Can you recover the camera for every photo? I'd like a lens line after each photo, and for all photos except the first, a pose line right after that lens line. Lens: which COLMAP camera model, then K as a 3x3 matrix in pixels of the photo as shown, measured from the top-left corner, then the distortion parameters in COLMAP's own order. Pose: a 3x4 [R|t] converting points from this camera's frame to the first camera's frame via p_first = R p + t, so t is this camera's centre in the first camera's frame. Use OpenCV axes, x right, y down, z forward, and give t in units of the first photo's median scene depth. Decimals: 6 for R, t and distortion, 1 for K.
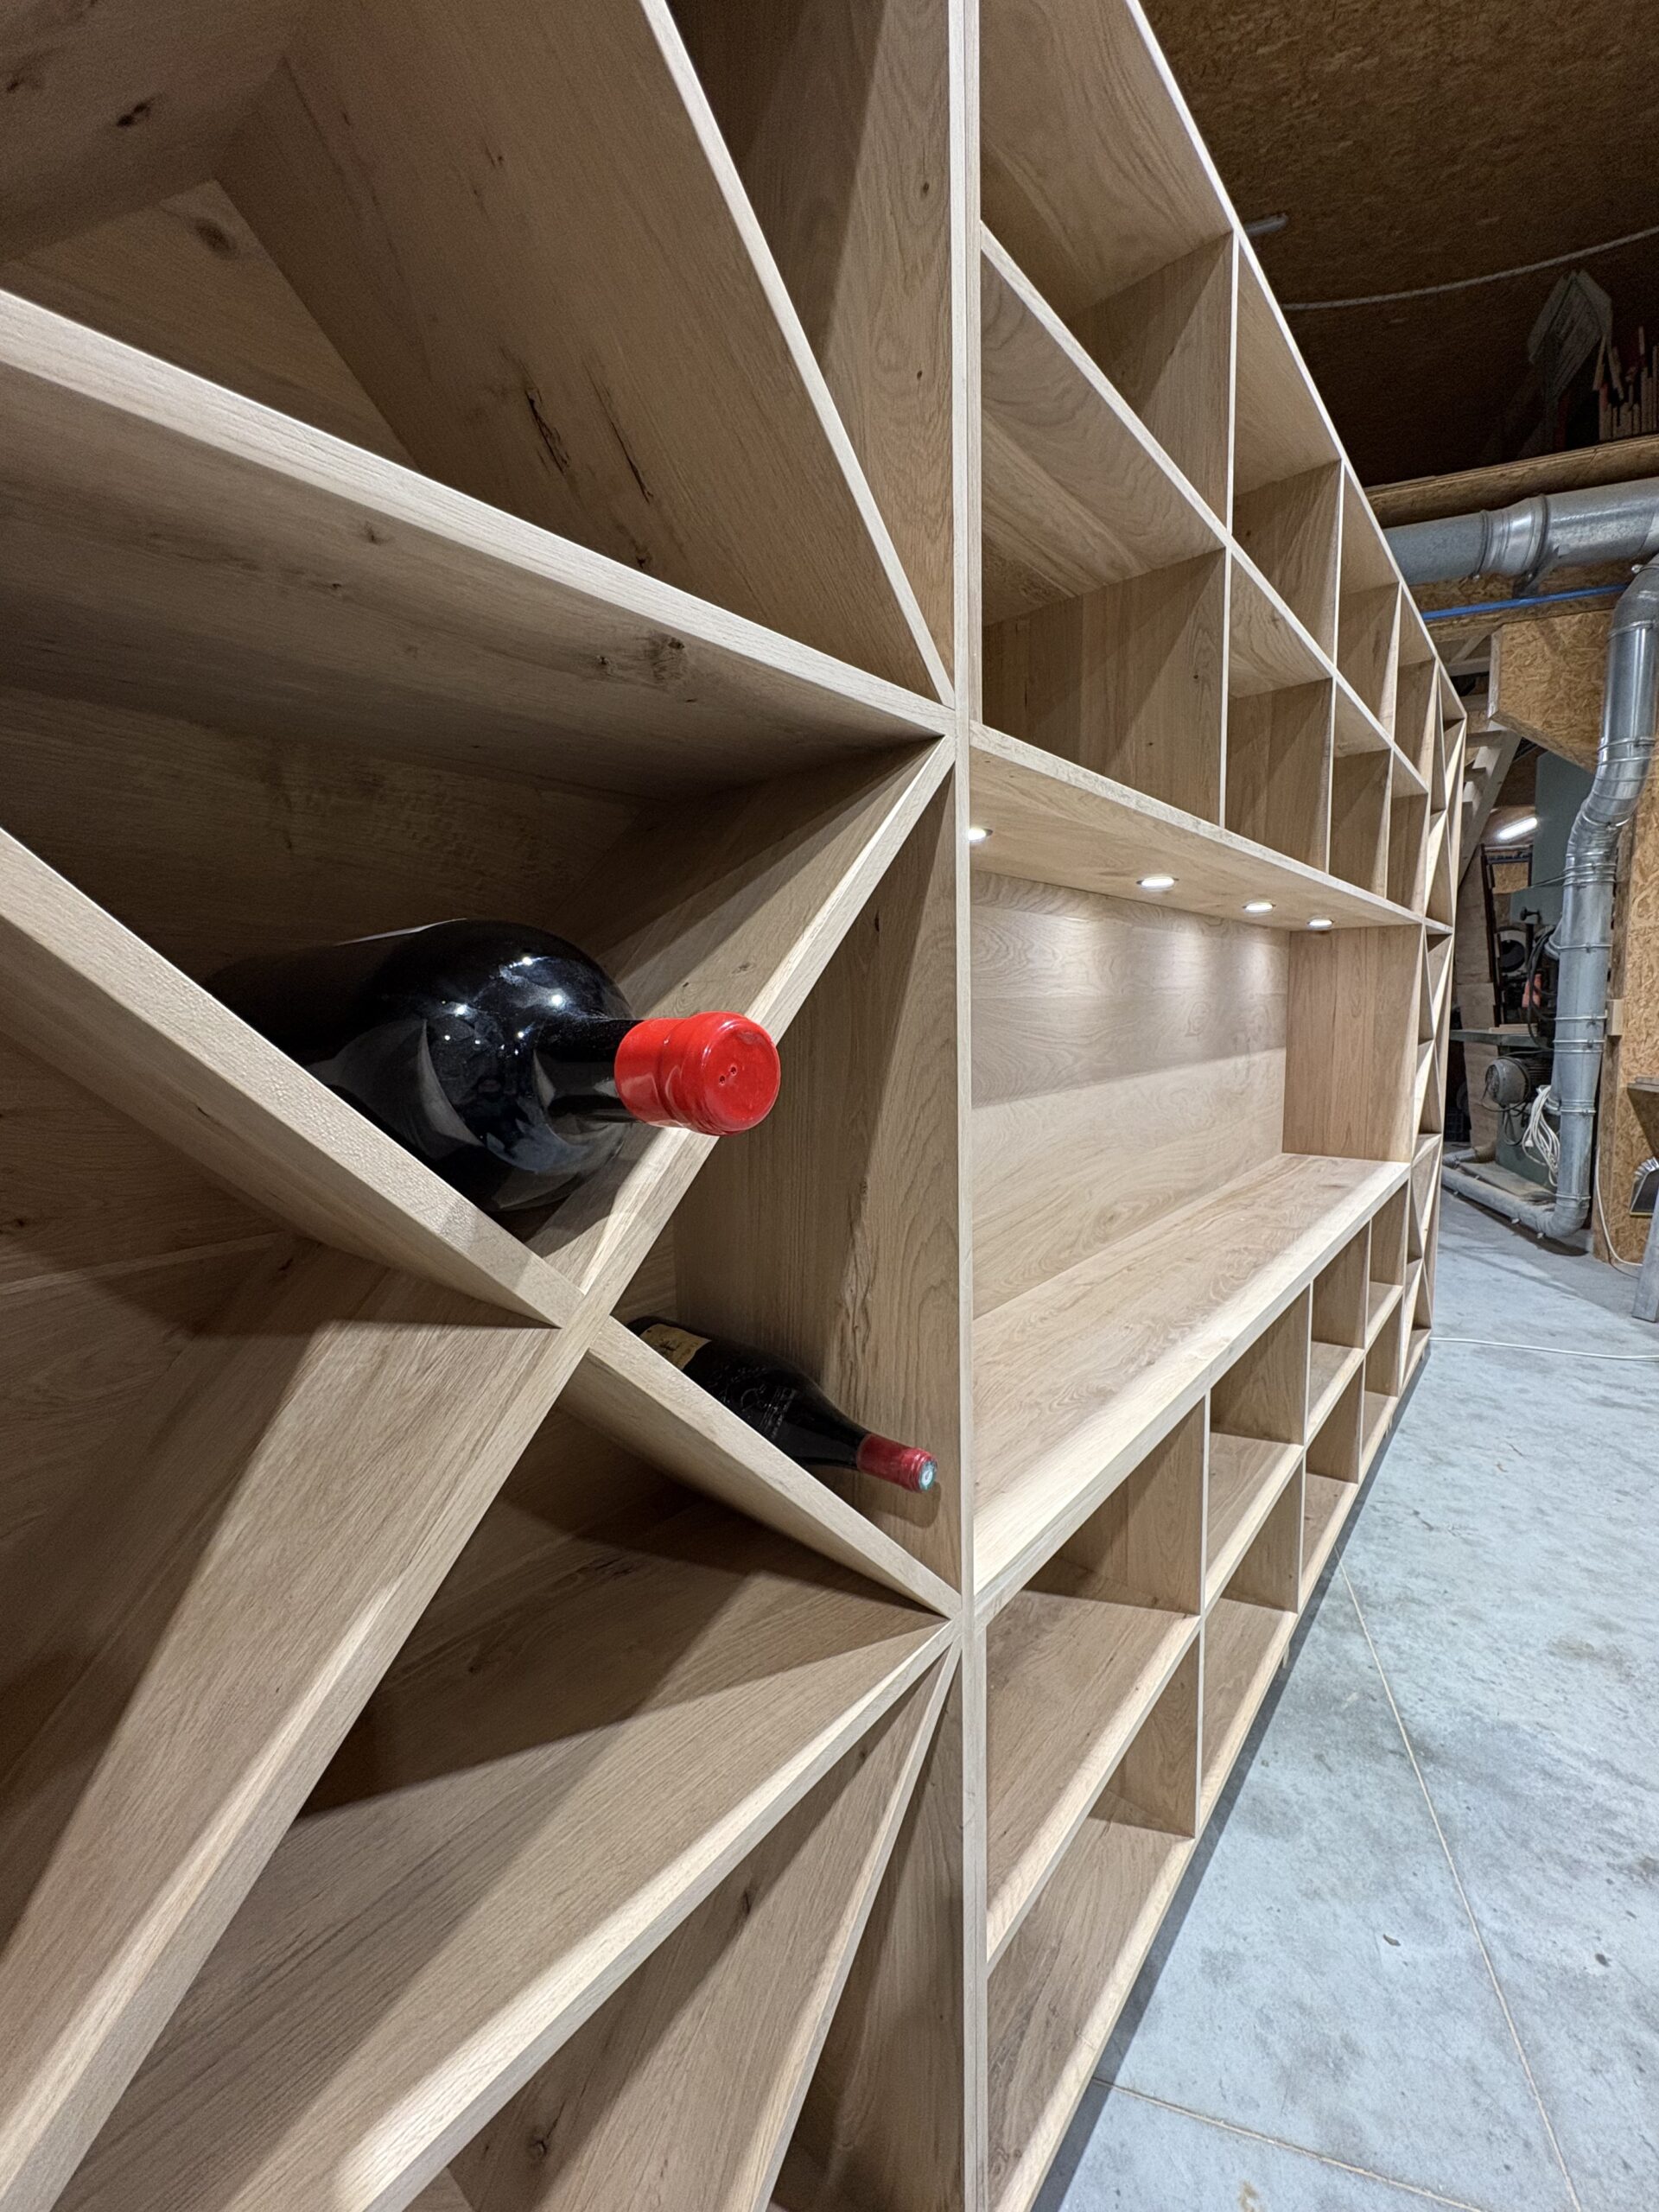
lens RADIAL K [[897.7, 0, 829.5], [0, 897.7, 1106.0], [0, 0, 1]] dist [0.000006, 0.000062]
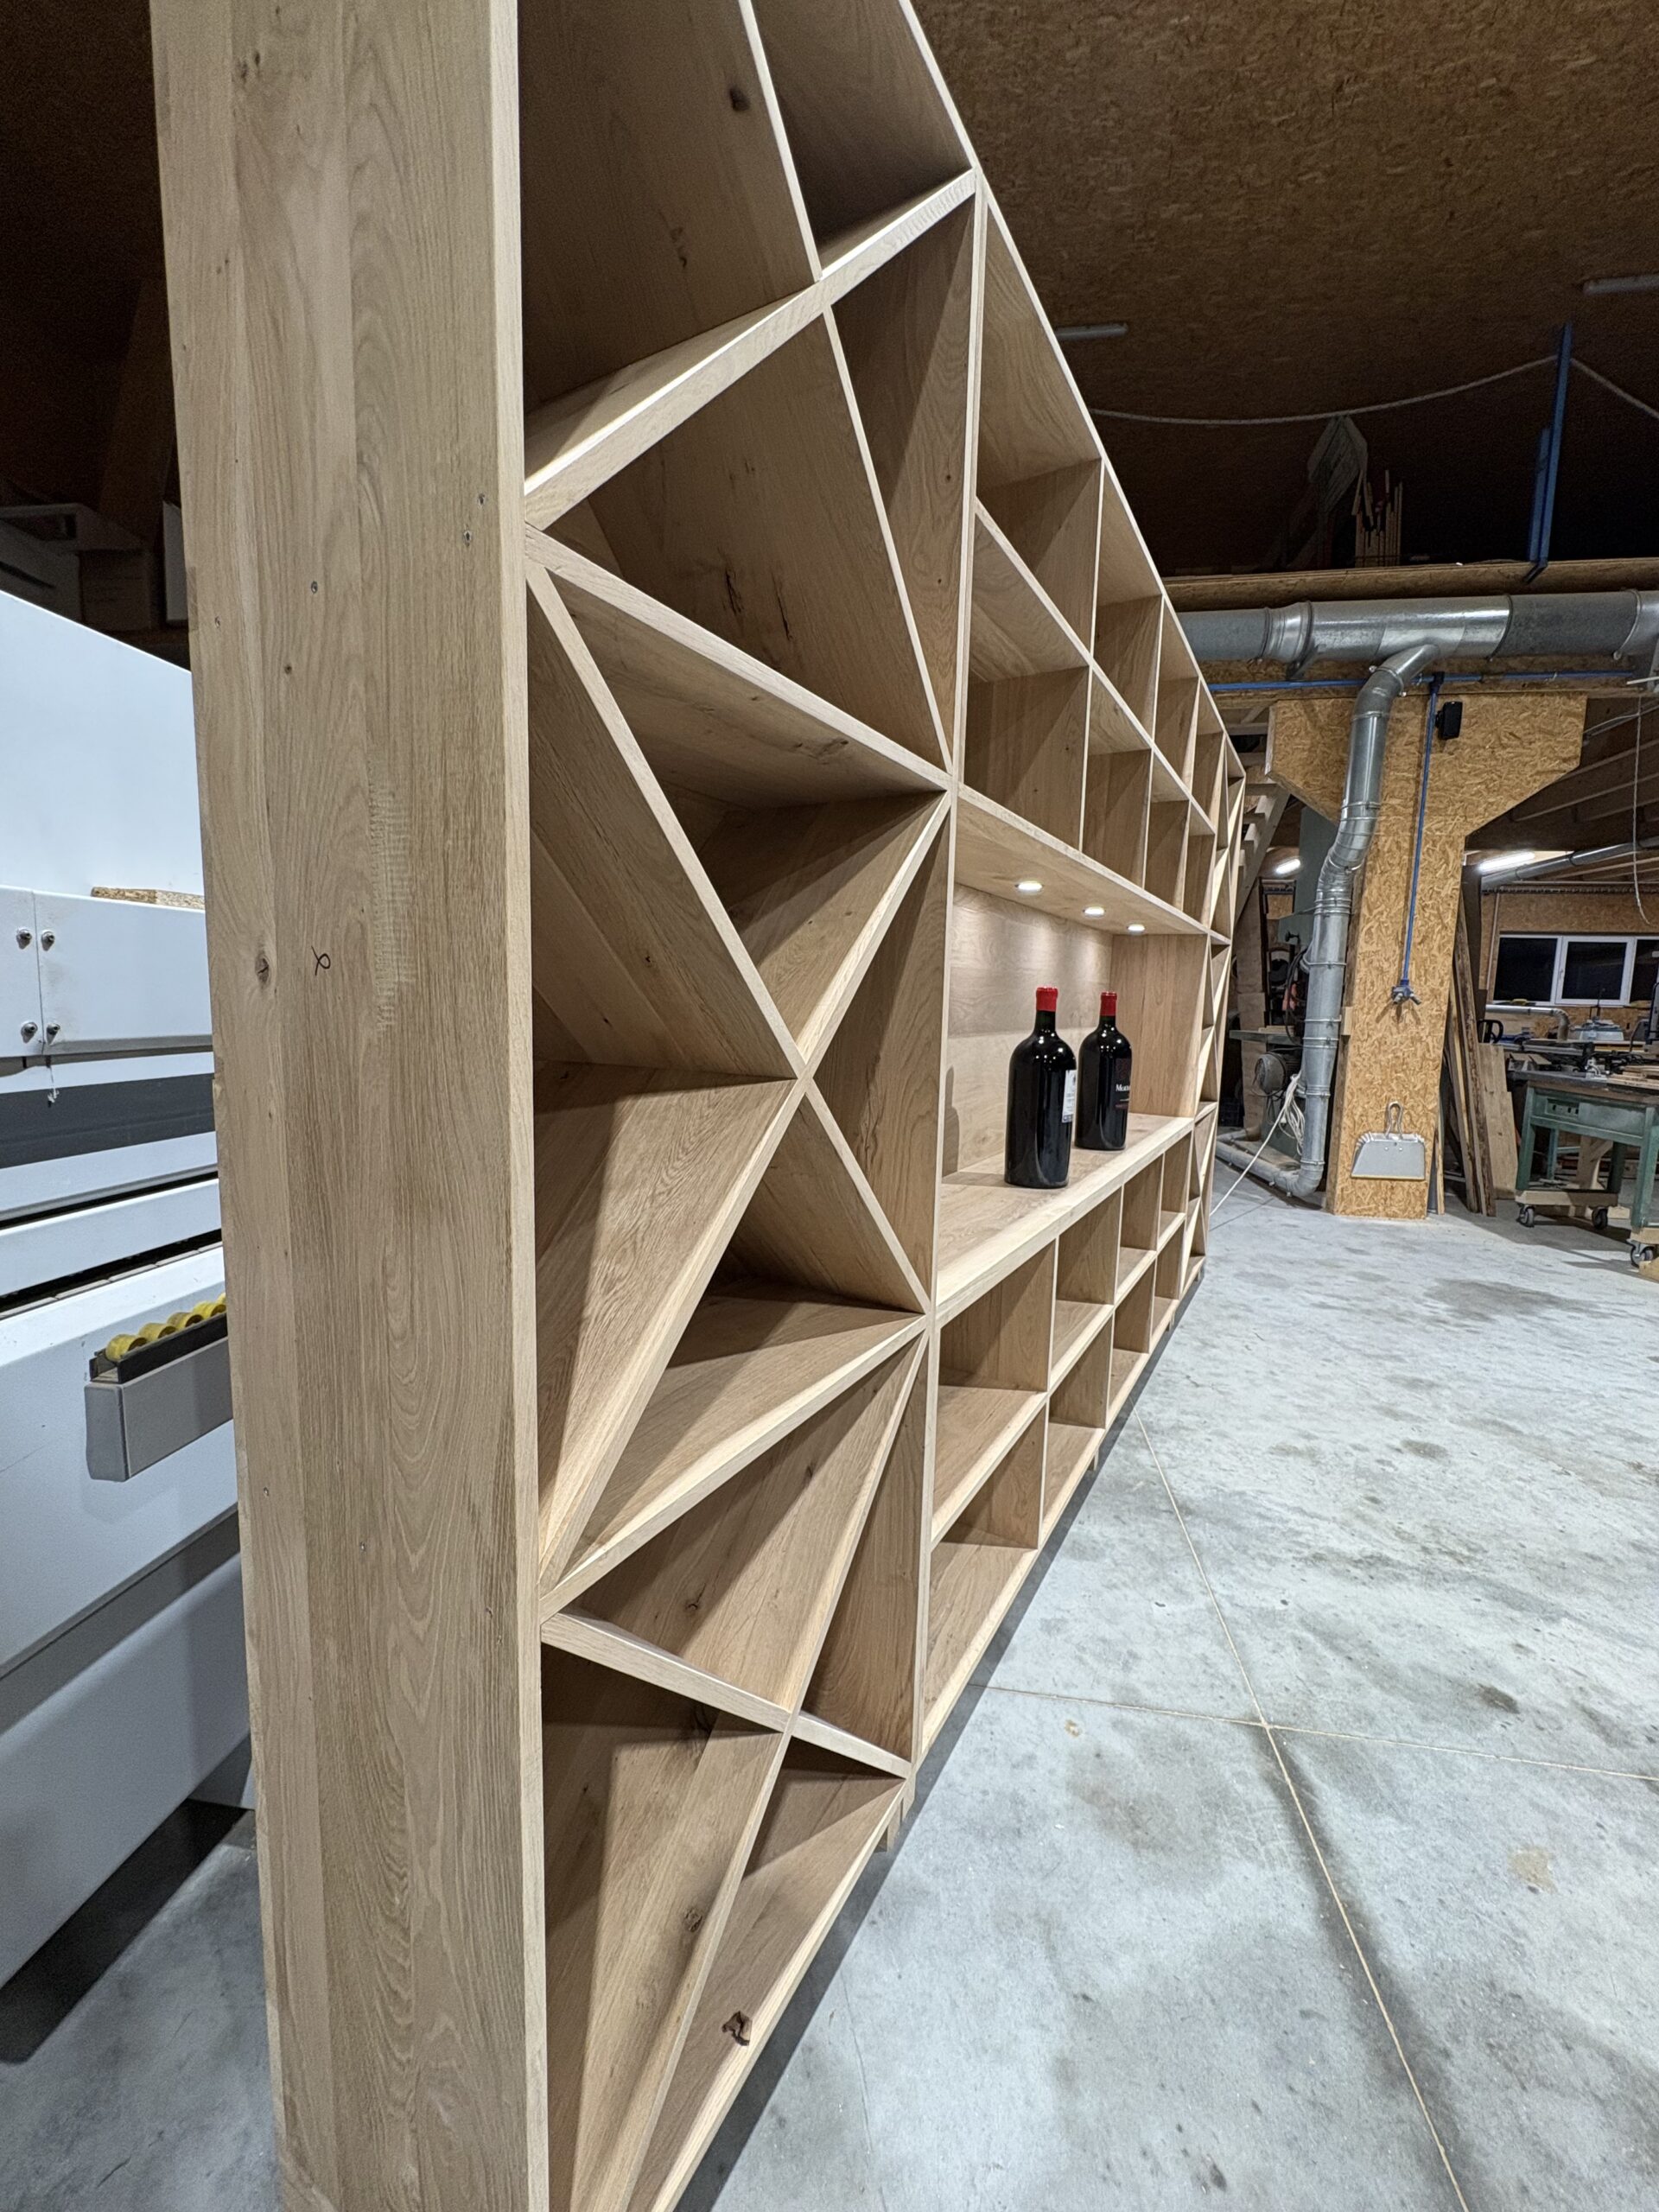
lens RADIAL K [[882.0, 0, 829.5], [0, 882.0, 1106.0], [0, 0, 1]] dist [0.000314, -0.000056]
pose [[0.984233, 0.026749, 0.174841, -0.117170], [-0.029083, 0.999519, 0.010798, 0.058114], [-0.174468, -0.015713, 0.984537, -0.202579]]
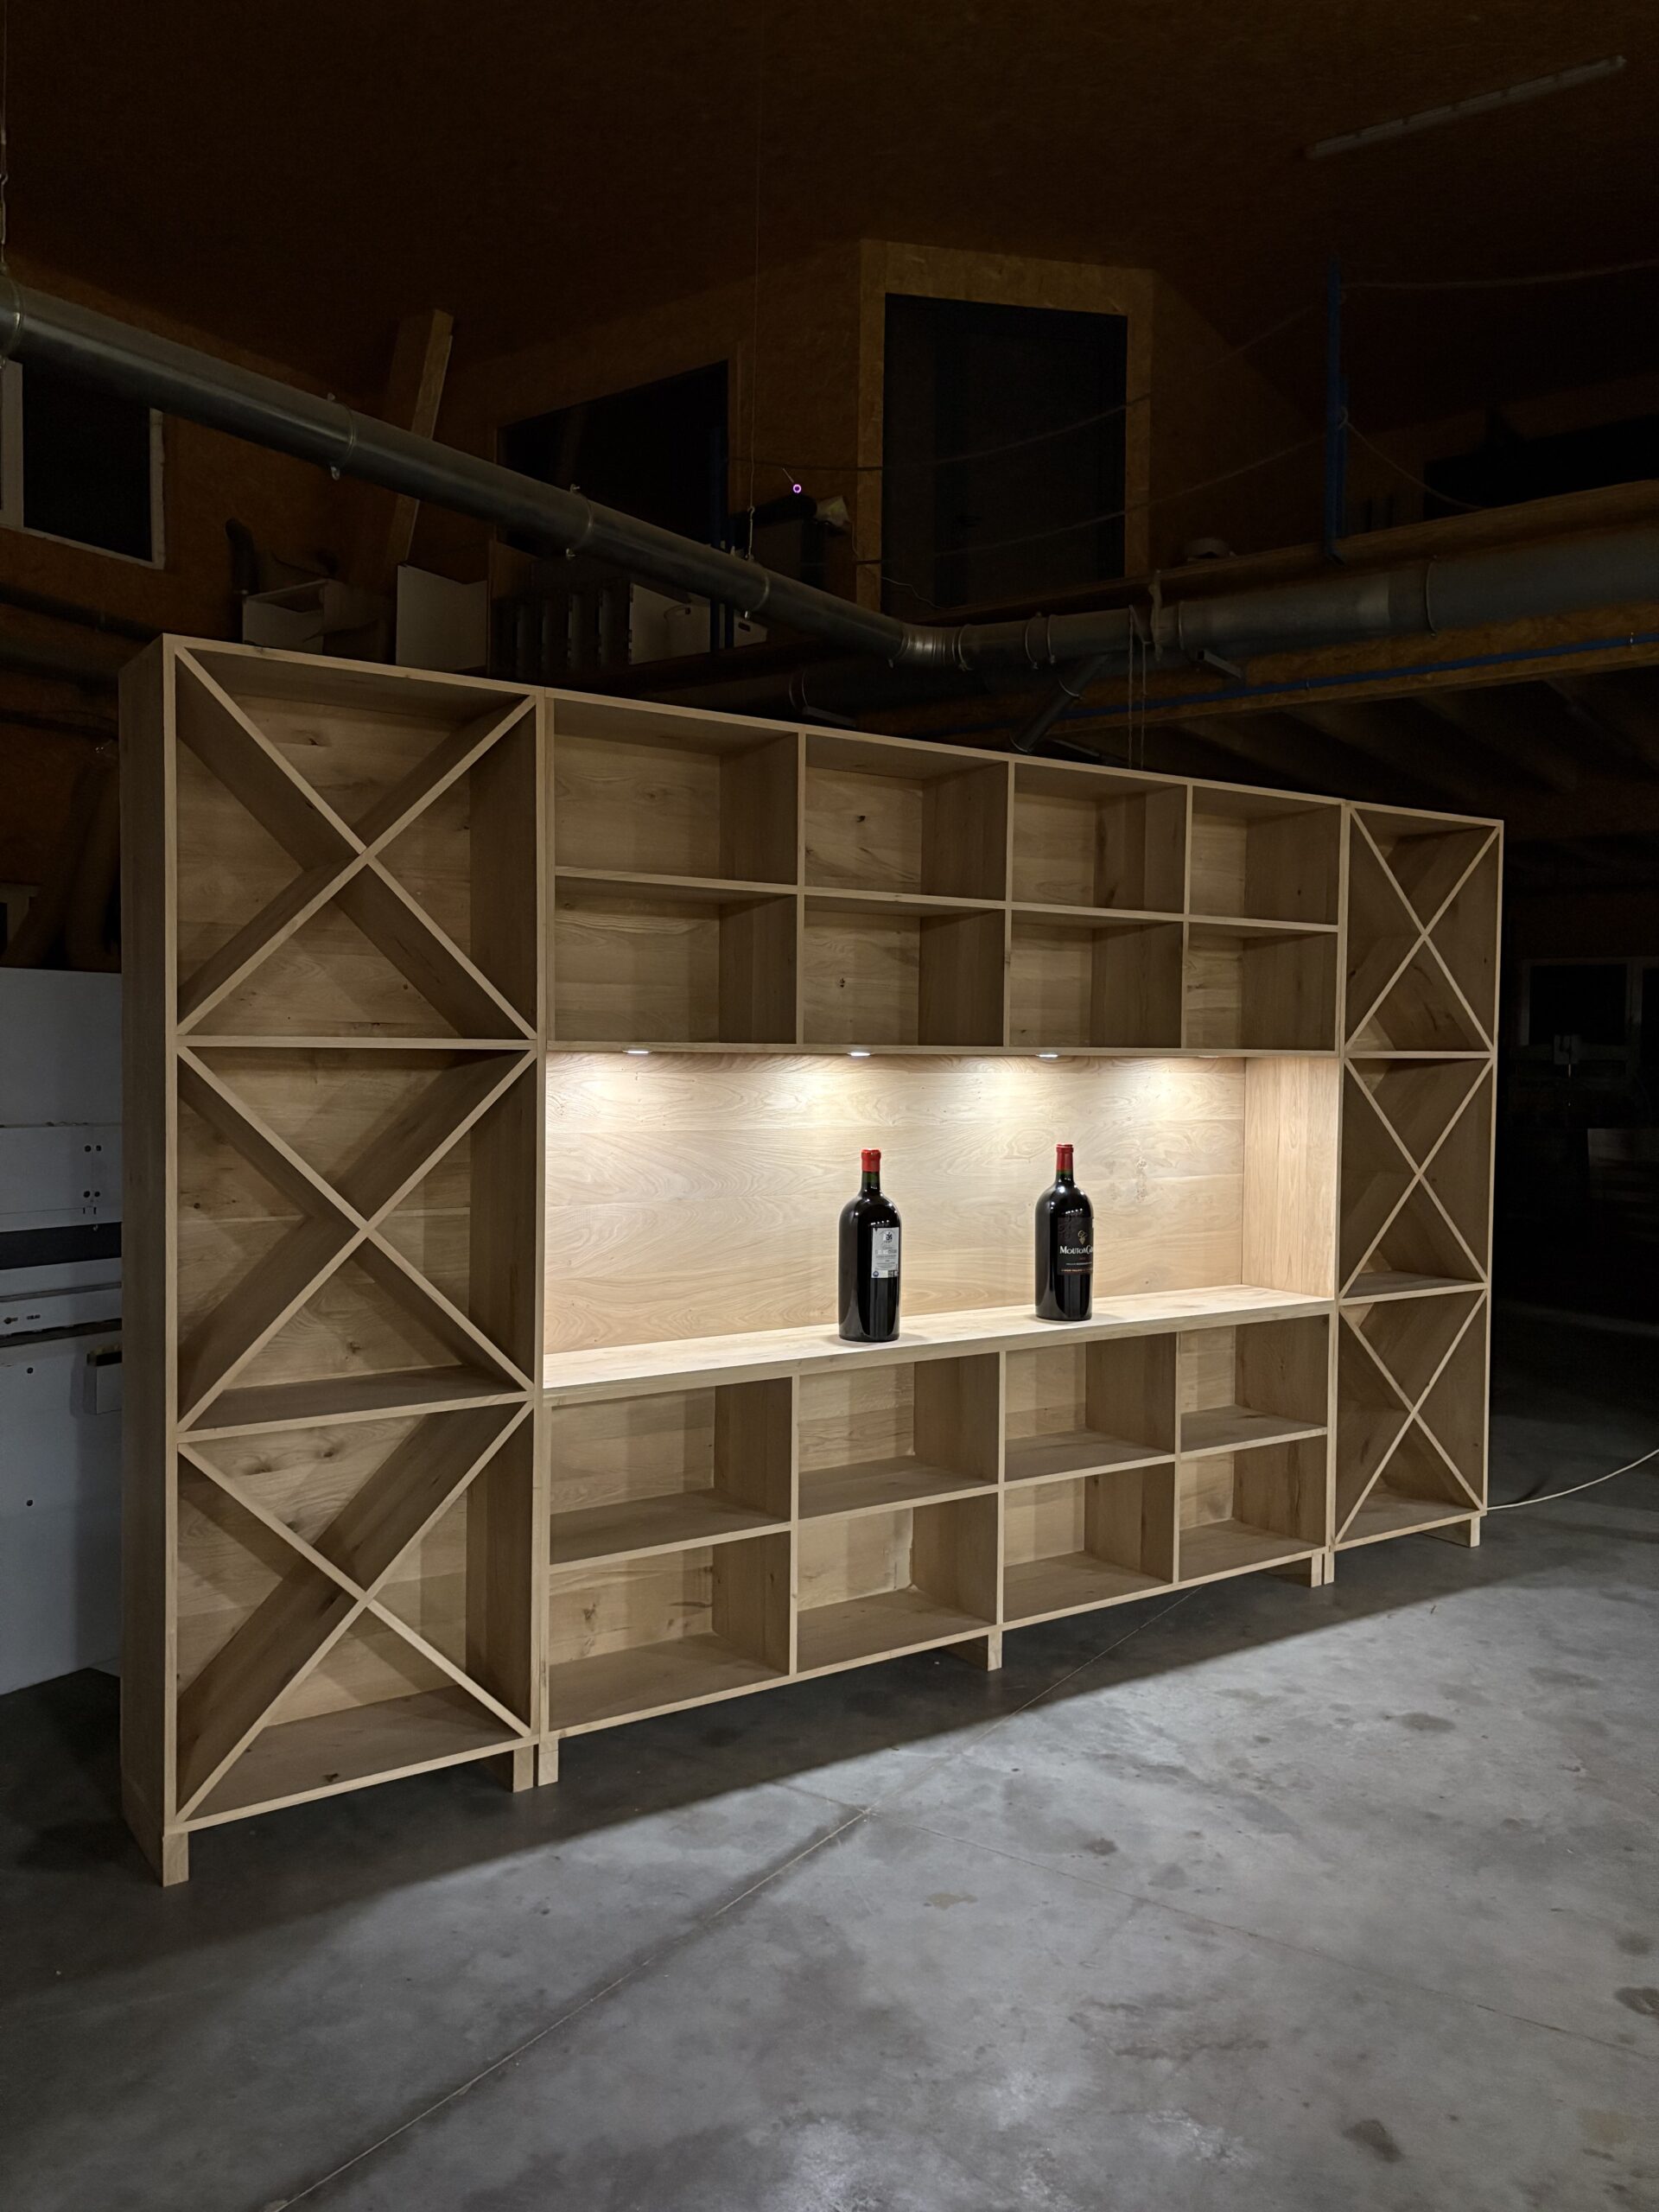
lens RADIAL K [[1670.0, 0, 829.5], [0, 1670.0, 1106.0], [0, 0, 1]] dist [0.022313, -0.008704]
pose [[0.961454, 0.042305, -0.271691, 0.747238], [-0.063318, 0.995602, -0.069043, 0.018190], [0.267575, 0.083585, 0.959905, -1.133088]]
